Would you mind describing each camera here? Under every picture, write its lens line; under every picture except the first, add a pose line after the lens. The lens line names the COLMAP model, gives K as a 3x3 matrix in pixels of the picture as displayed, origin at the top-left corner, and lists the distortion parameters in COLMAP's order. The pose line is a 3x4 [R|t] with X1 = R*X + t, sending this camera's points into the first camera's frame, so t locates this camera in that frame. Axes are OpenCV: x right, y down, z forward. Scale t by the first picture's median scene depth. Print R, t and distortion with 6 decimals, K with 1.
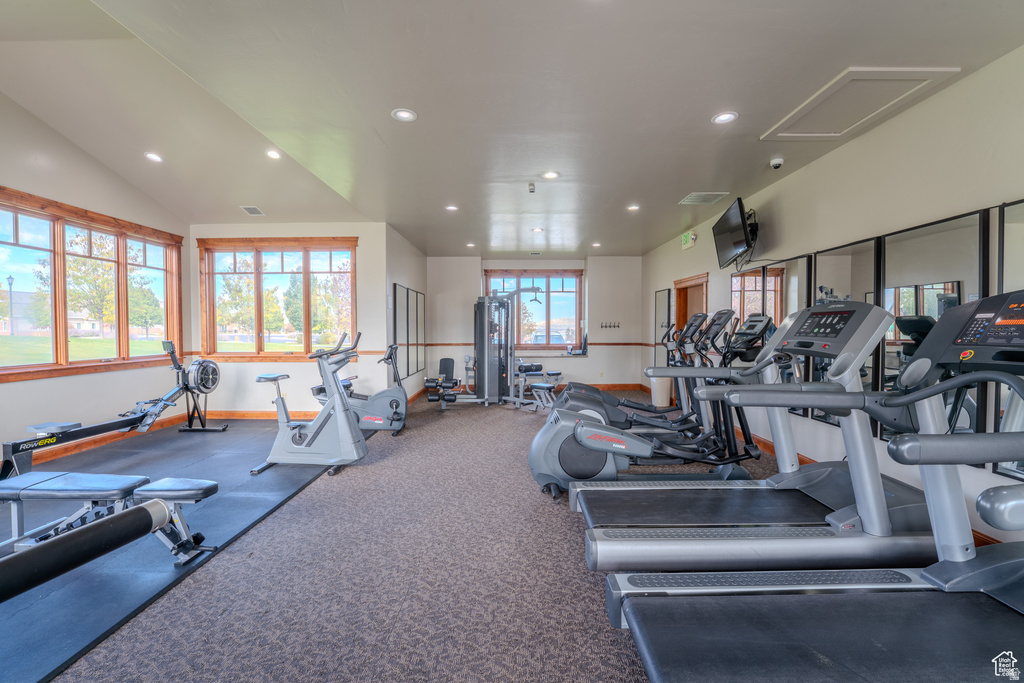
lens RADIAL K [[418.3, 0, 513.5], [0, 418.3, 333.1], [0, 0, 1]] dist [-0.025217, 0.003202]
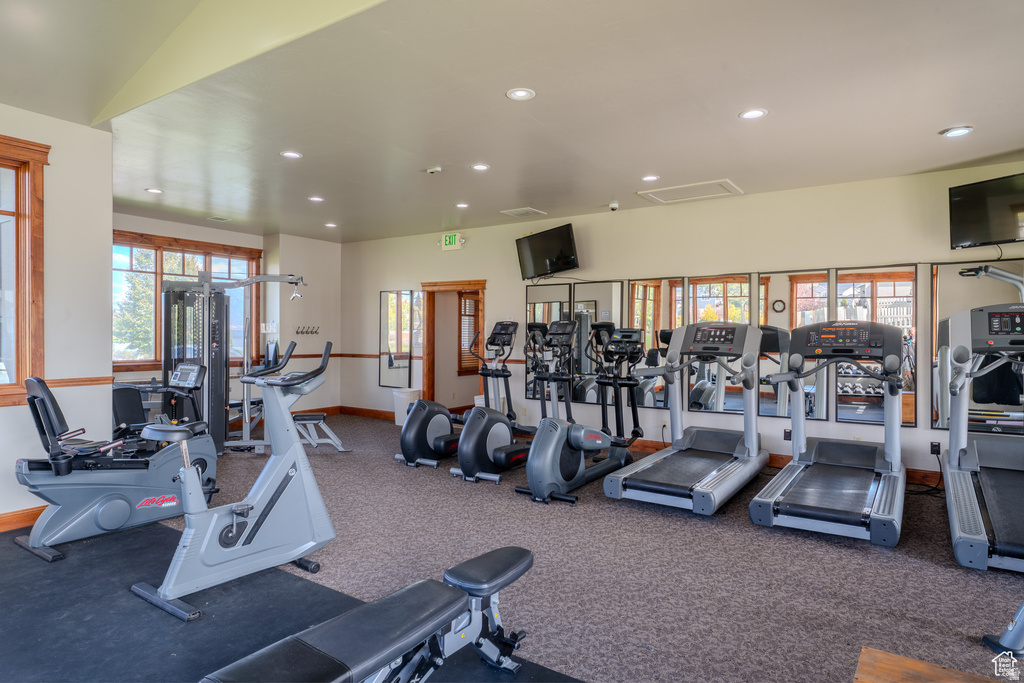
lens RADIAL K [[577.1, 0, 526.8], [0, 577.1, 337.2], [0, 0, 1]] dist [0.008418, 0.001138]
pose [[0.550708, 0.002206, 0.834695, -0.983326], [0.002333, 0.999989, -0.004182, -0.004753], [-0.834695, 0.004250, 0.550696, 0.254746]]
